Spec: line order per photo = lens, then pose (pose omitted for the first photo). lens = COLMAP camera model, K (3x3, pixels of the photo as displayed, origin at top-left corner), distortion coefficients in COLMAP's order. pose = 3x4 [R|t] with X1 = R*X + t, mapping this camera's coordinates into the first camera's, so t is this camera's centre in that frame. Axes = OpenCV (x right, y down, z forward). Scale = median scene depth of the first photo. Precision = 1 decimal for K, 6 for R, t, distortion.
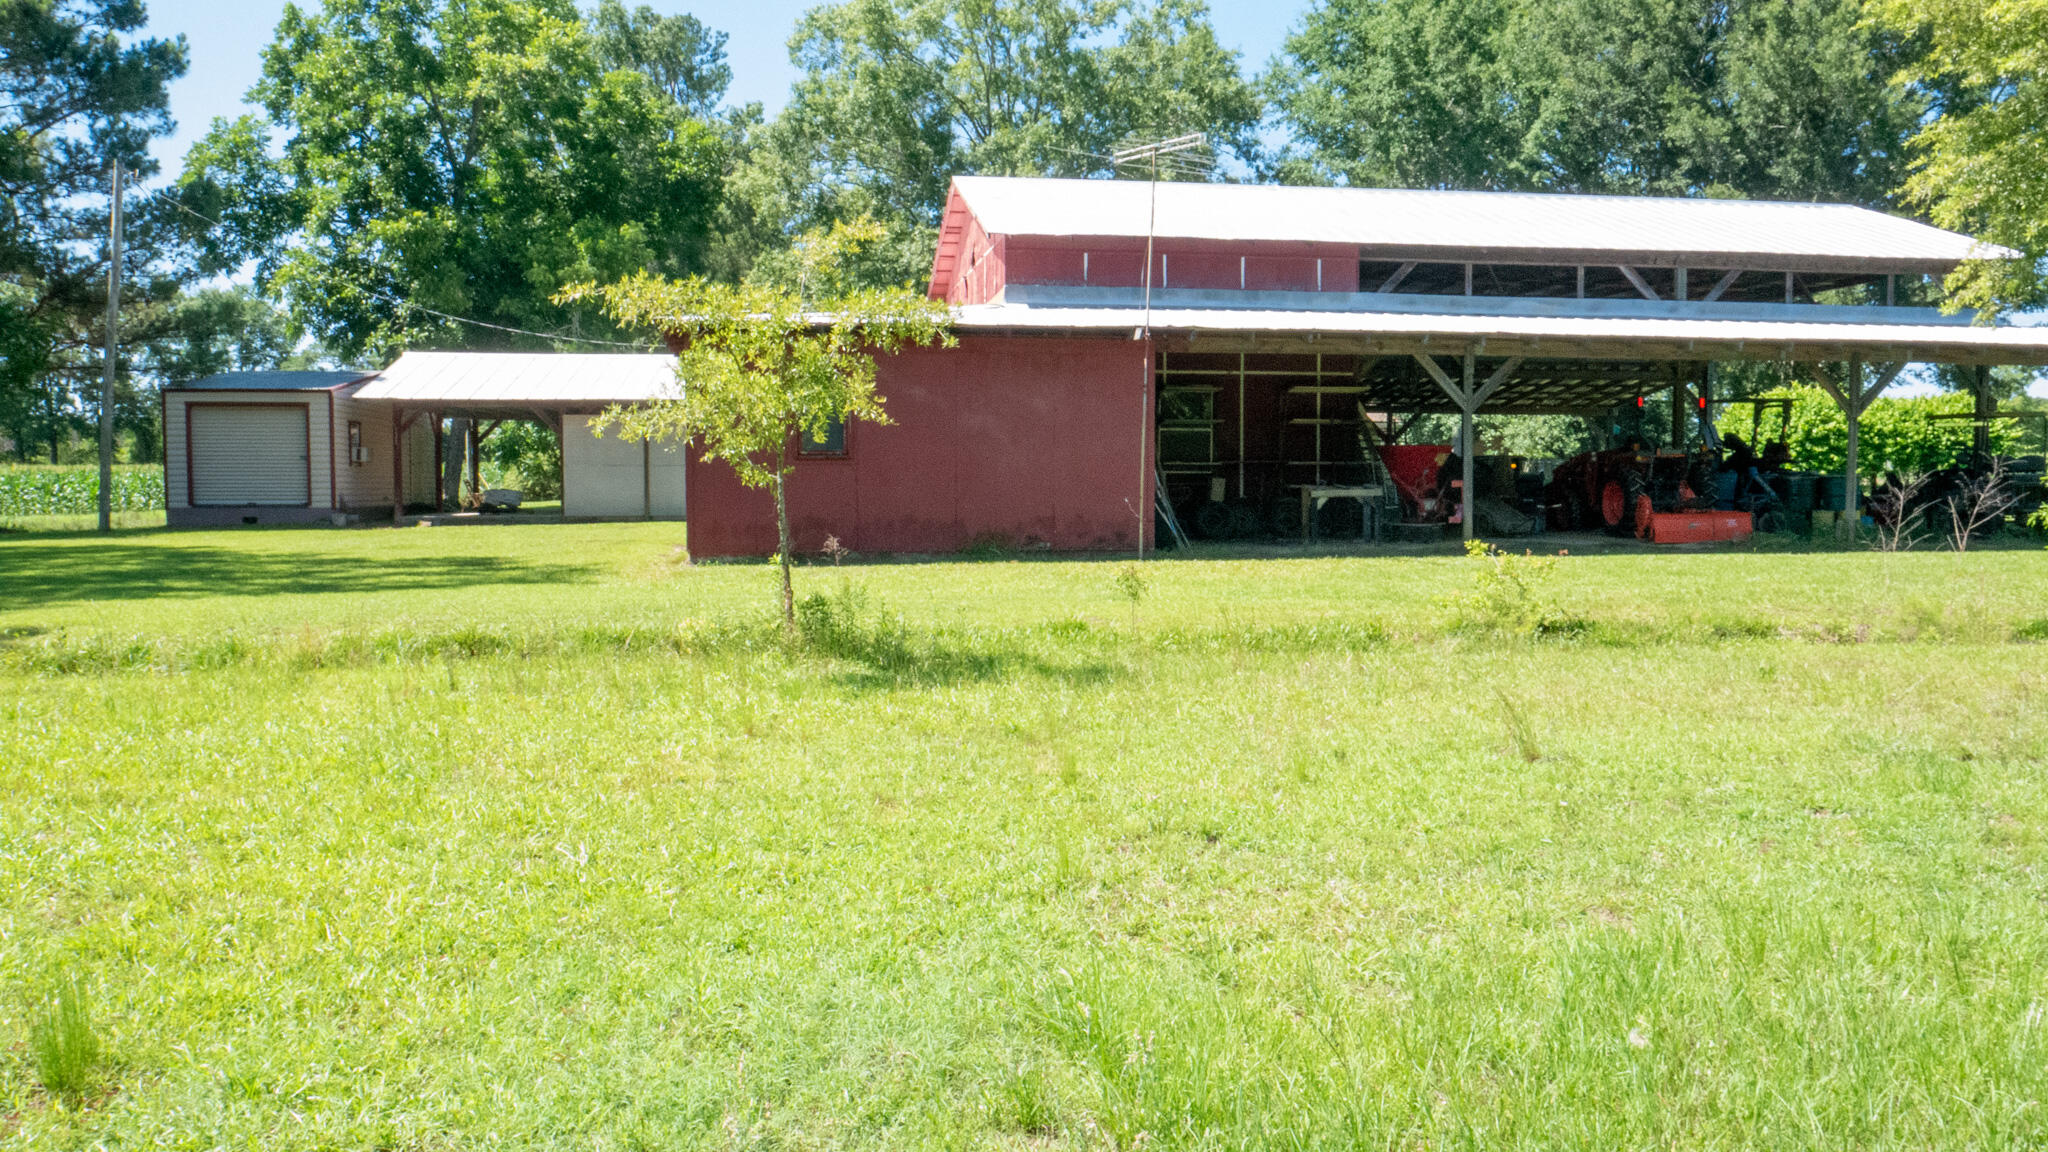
lens RADIAL K [[1707.0, 0, 1018.3], [0, 1707.0, 598.9], [0, 0, 1]] dist [-0.023448, 0.016844]
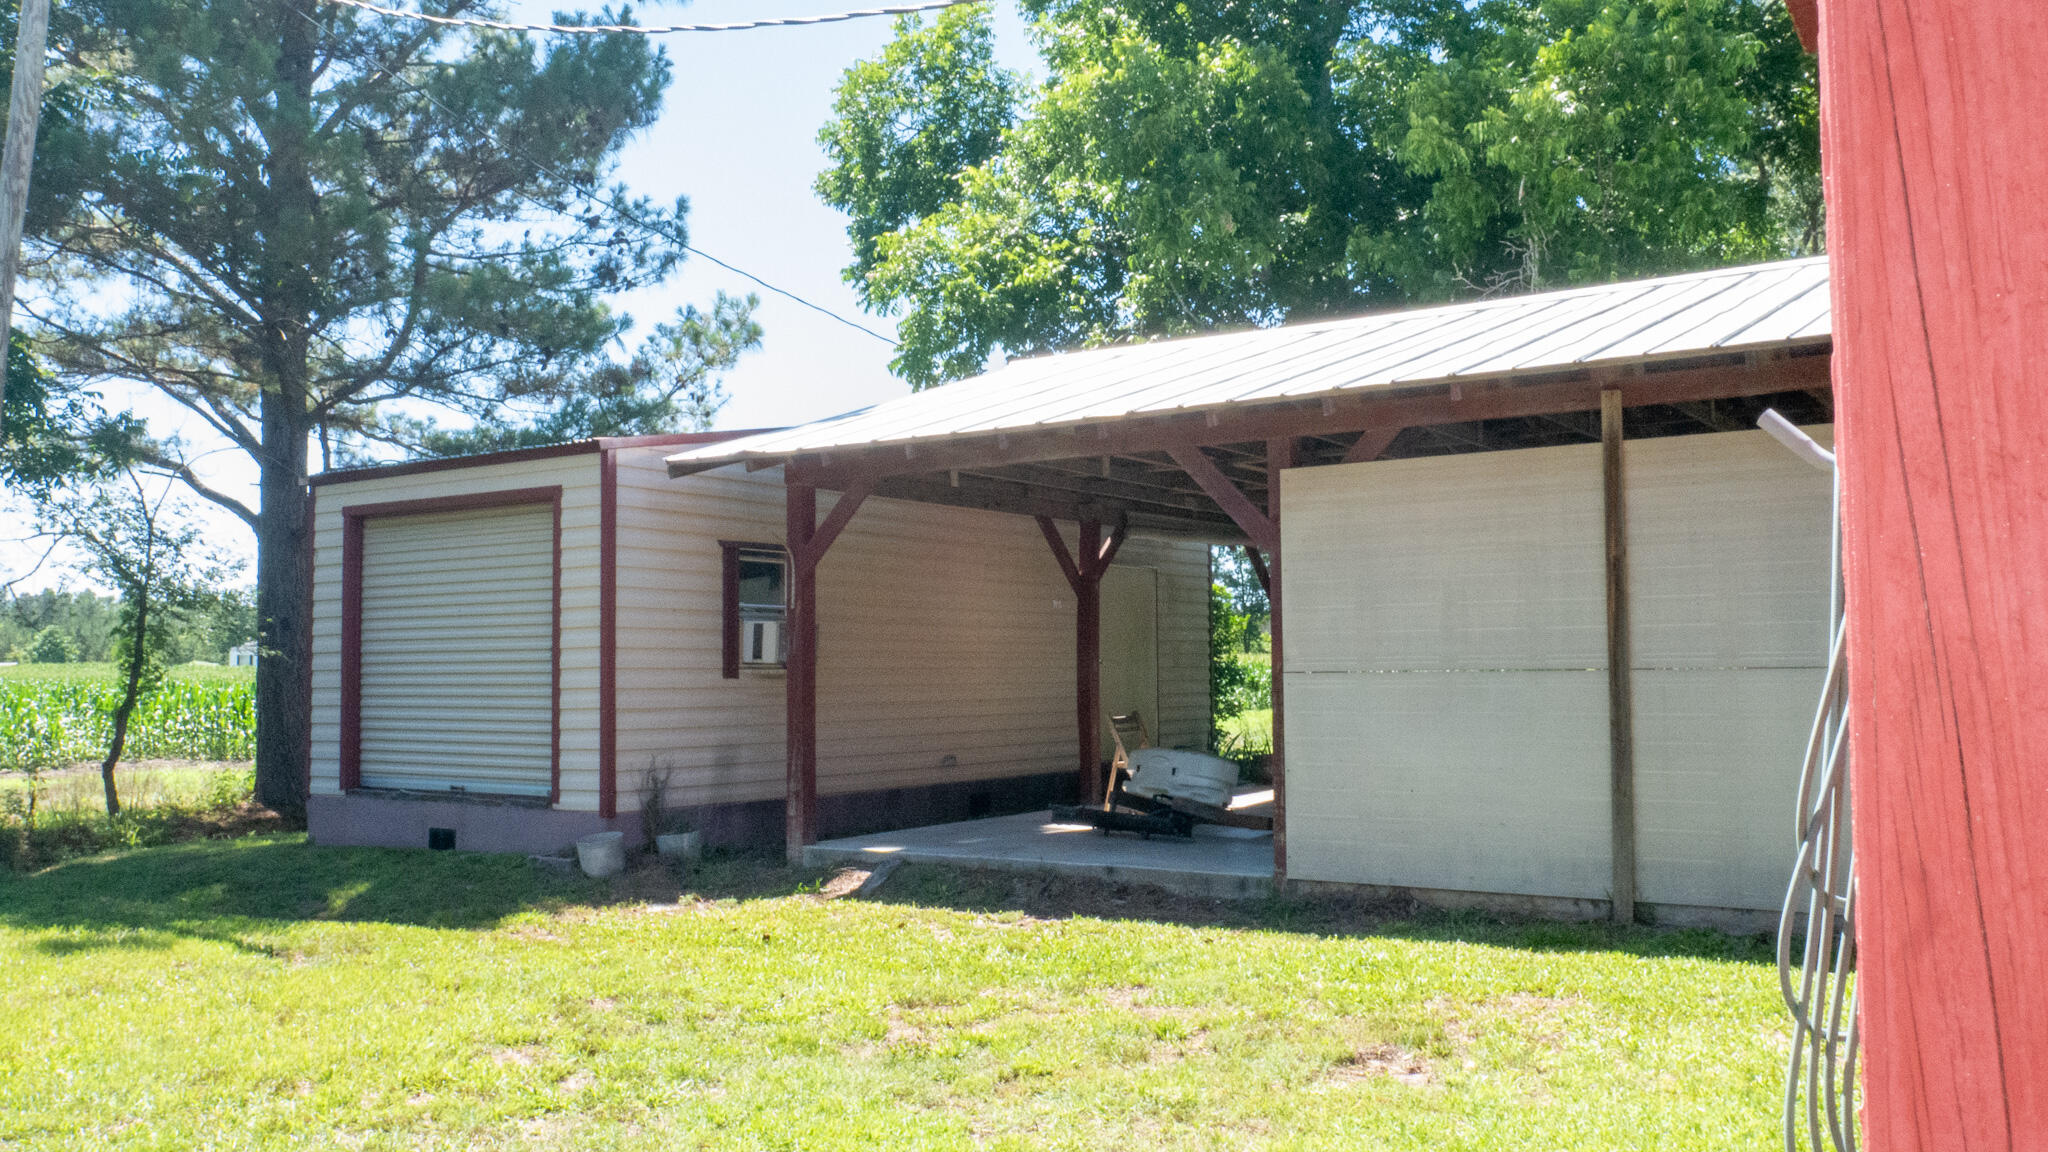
lens RADIAL K [[1707.0, 0, 1018.3], [0, 1707.0, 598.9], [0, 0, 1]] dist [-0.023448, 0.016844]
pose [[0.775046, -0.036891, -0.630827, -0.144341], [-0.028780, 0.995198, -0.093558, -0.065950], [0.631249, 0.090667, 0.770263, 0.806534]]
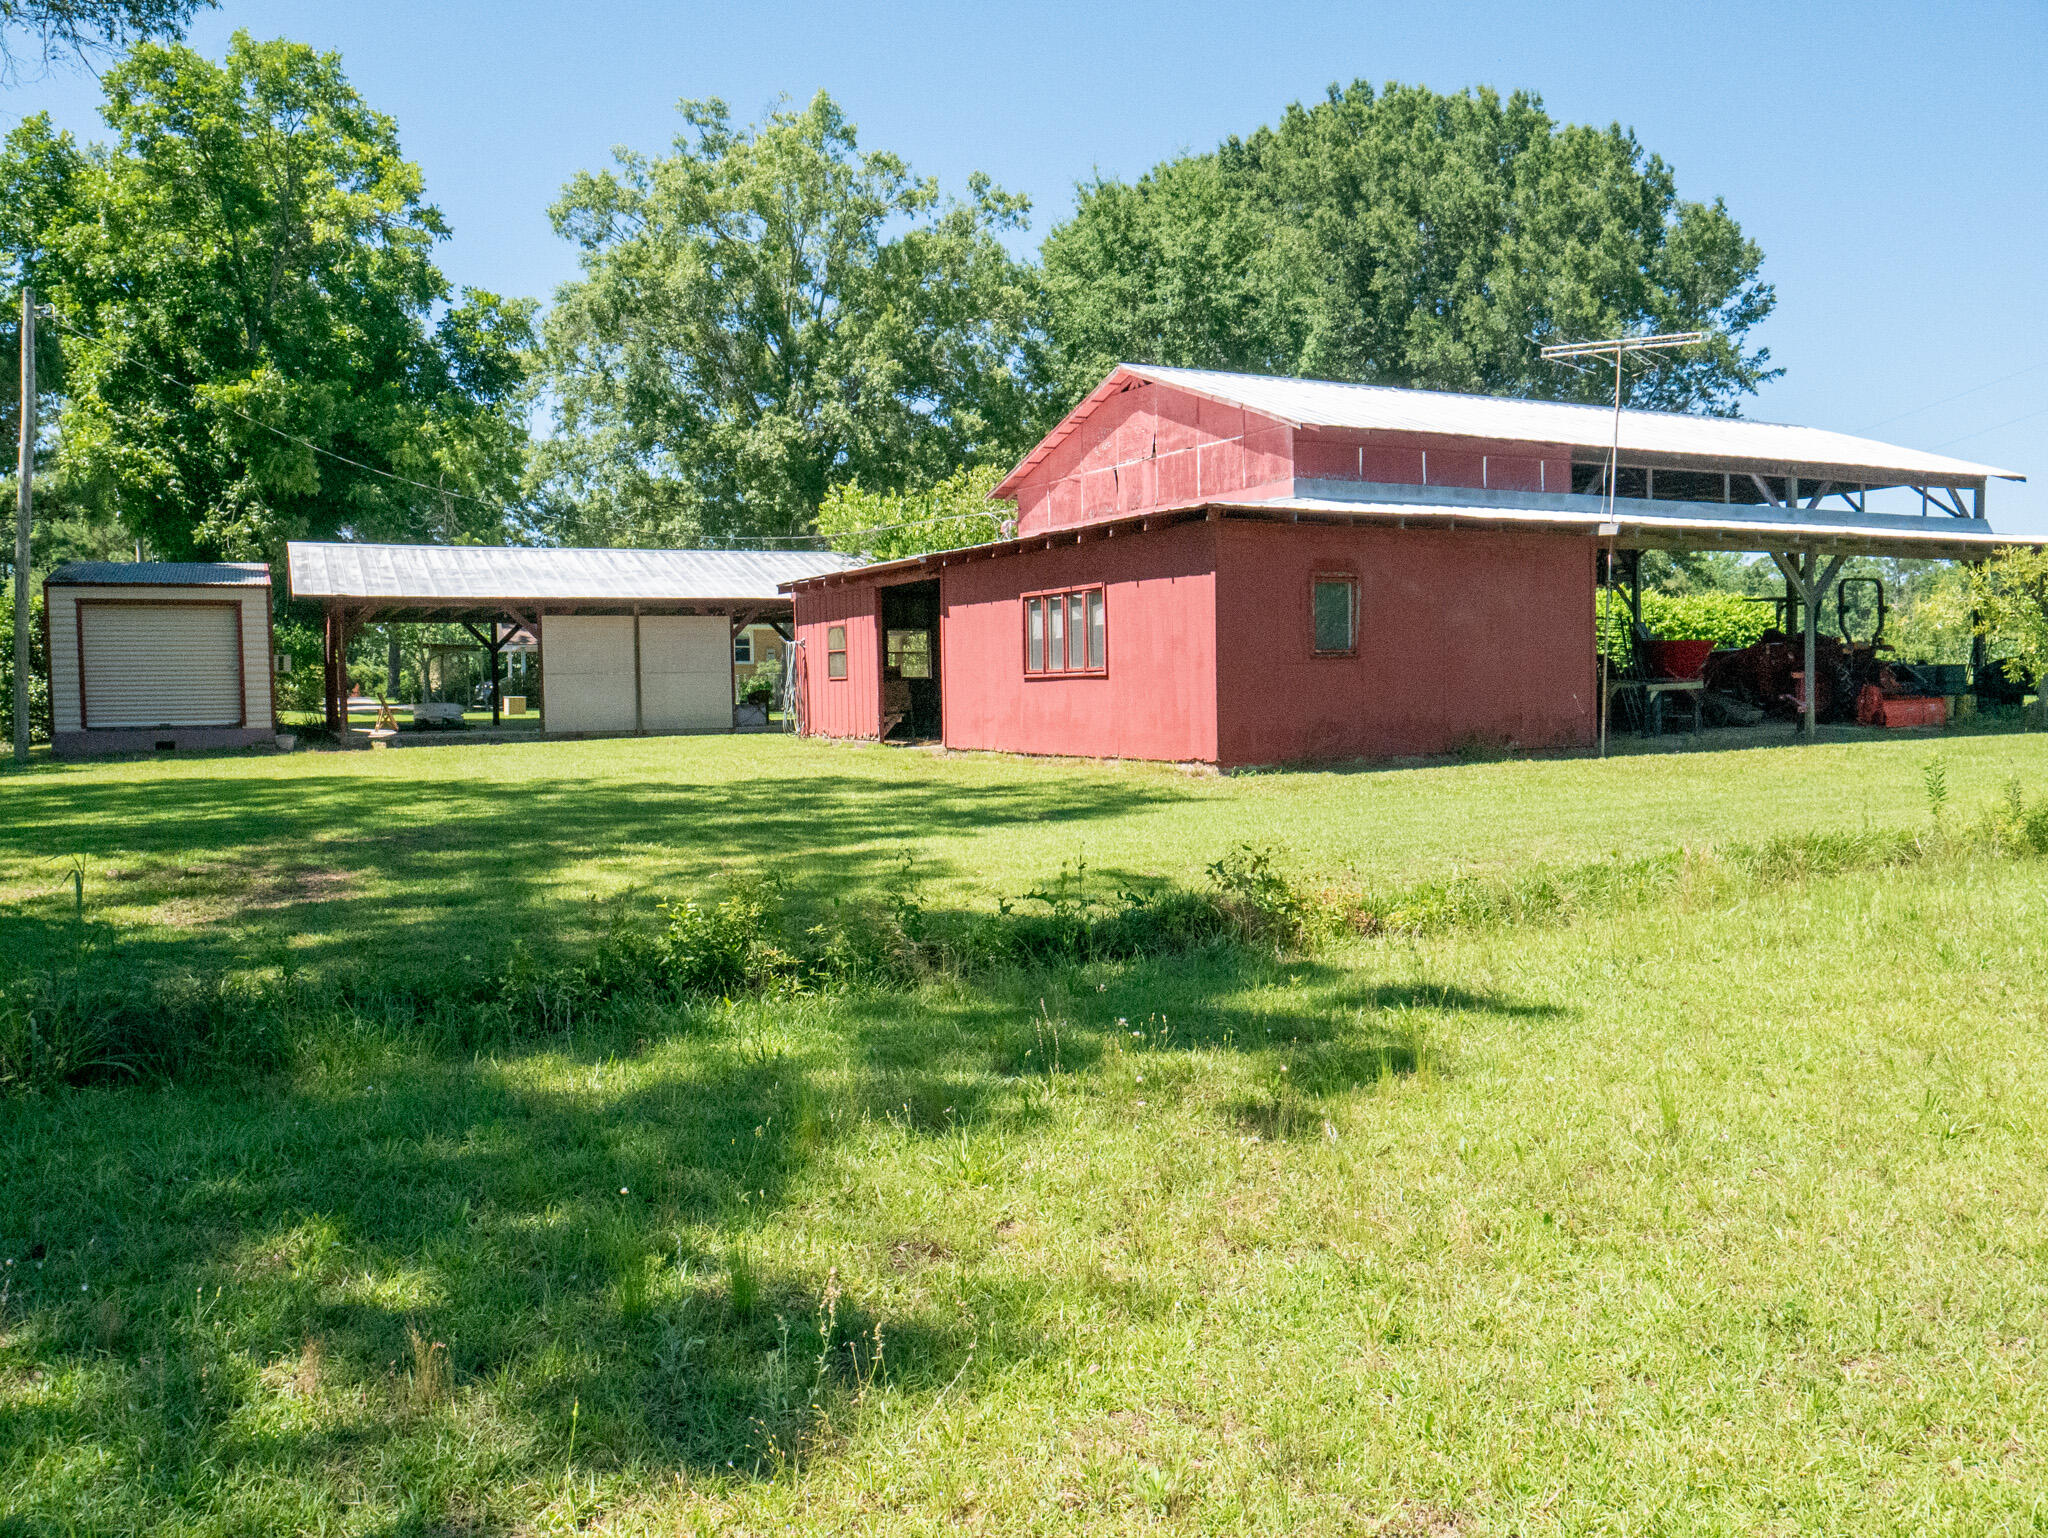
lens RADIAL K [[1684.1, 0, 1015.0], [0, 1684.1, 776.6], [0, 0, 1]] dist [-0.031601, 0.002097]
pose [[0.942327, -0.035032, 0.332855, -0.336728], [0.039084, 0.999221, -0.005484, -0.011208], [-0.332403, 0.018177, 0.942962, 0.112961]]
